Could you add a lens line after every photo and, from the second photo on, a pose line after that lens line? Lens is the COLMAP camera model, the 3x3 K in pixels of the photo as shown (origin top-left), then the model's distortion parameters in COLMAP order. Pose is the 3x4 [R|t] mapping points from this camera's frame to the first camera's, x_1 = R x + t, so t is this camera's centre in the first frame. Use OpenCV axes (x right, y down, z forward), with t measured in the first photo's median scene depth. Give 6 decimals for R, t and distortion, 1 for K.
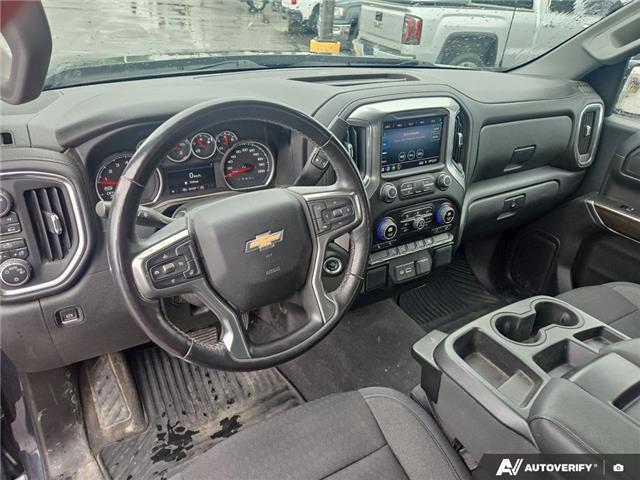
lens RADIAL K [[428.0, 0, 317.0], [0, 428.0, 239.8], [0, 0, 1]] dist [0.060343, -0.054812]
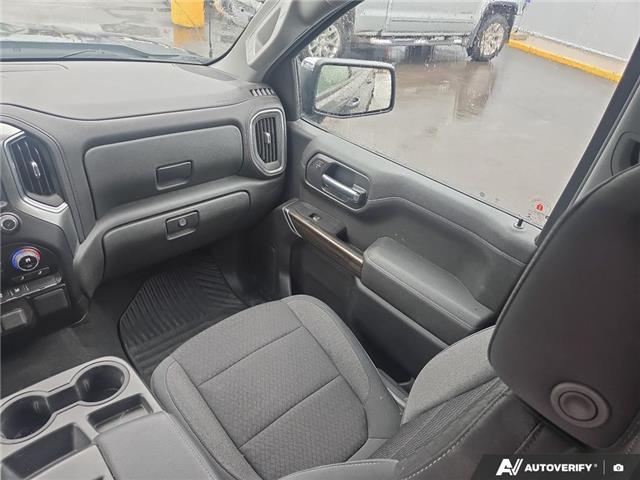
lens RADIAL K [[428.0, 0, 317.0], [0, 428.0, 239.8], [0, 0, 1]] dist [0.060343, -0.054812]
pose [[0.979097, -0.066229, 0.192307, 0.723203], [0.047480, 0.993801, 0.100522, -0.163648], [-0.197773, -0.089290, 0.976173, 0.063790]]
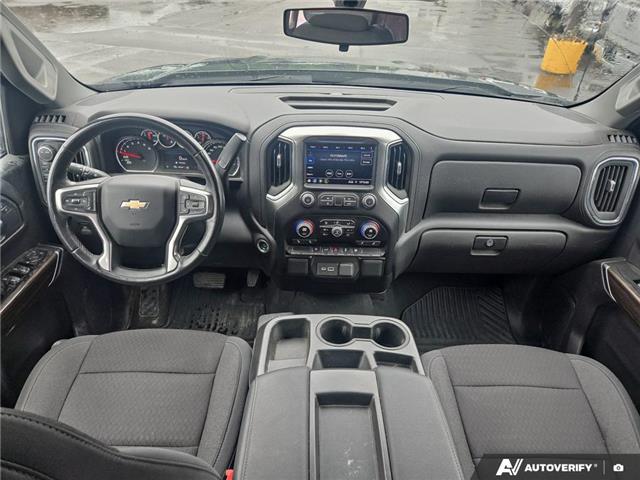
lens RADIAL K [[428.0, 0, 317.0], [0, 428.0, 239.8], [0, 0, 1]] dist [0.060343, -0.054812]
pose [[0.860846, 0.253327, -0.441328, 0.712613], [-0.242325, 0.966704, 0.082225, -0.099845], [0.447463, 0.036162, 0.893571, -0.073583]]
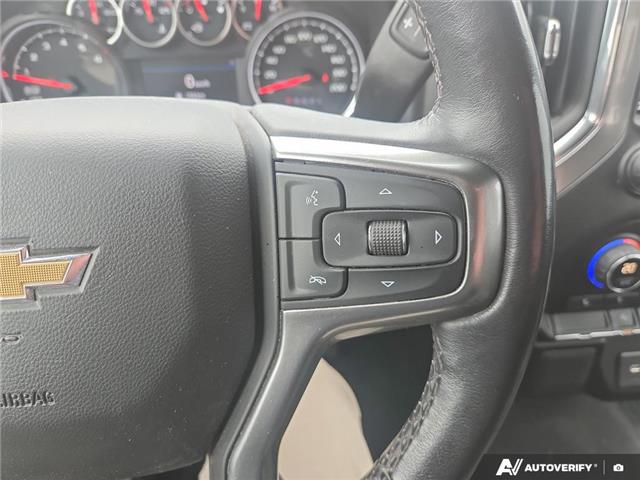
lens RADIAL K [[447.7, 0, 309.7], [0, 447.7, 240.0], [0, 0, 1]] dist [-0.004734, -0.002988]
pose [[0.889582, 0.196347, -0.412421, 0.074639], [-0.162354, 0.979855, 0.116300, -0.044919], [0.426948, -0.036500, 0.903539, 0.504569]]
